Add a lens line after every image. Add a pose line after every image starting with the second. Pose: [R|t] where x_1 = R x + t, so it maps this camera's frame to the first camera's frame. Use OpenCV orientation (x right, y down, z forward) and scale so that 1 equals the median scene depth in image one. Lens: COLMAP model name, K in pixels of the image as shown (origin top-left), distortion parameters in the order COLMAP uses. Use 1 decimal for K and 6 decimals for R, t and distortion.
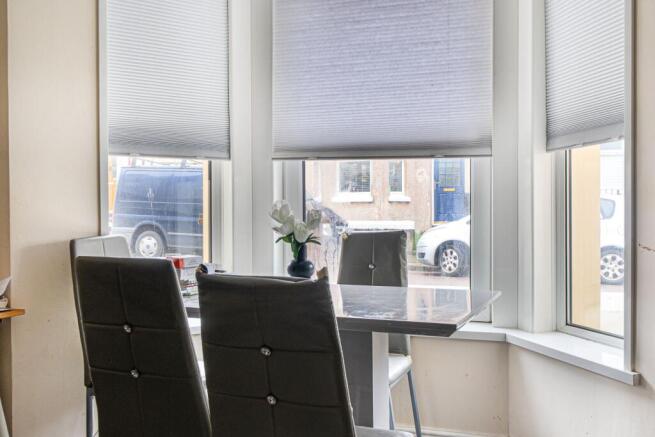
lens RADIAL K [[682.5, 0, 327.8], [0, 682.5, 217.6], [0, 0, 1]] dist [-0.000732, 0.000000]
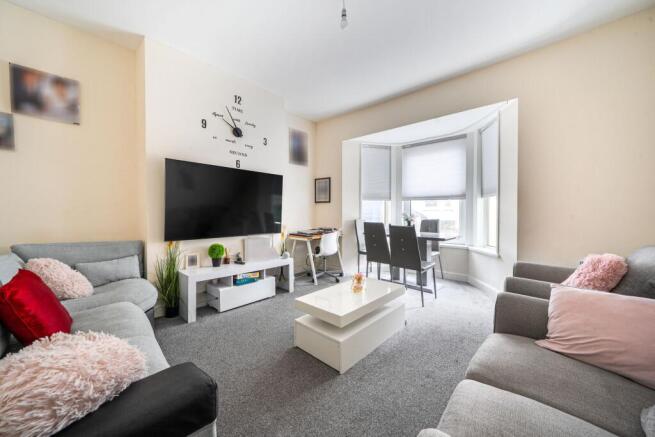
lens RADIAL K [[243.7, 0, 328.0], [0, 243.7, 215.8], [0, 0, 1]] dist [-0.000340, -0.000007]
pose [[0.934709, 0.005785, -0.355367, 0.022966], [-0.004834, 0.999982, 0.003562, 0.000615], [0.355381, -0.001612, 0.934720, -0.538528]]
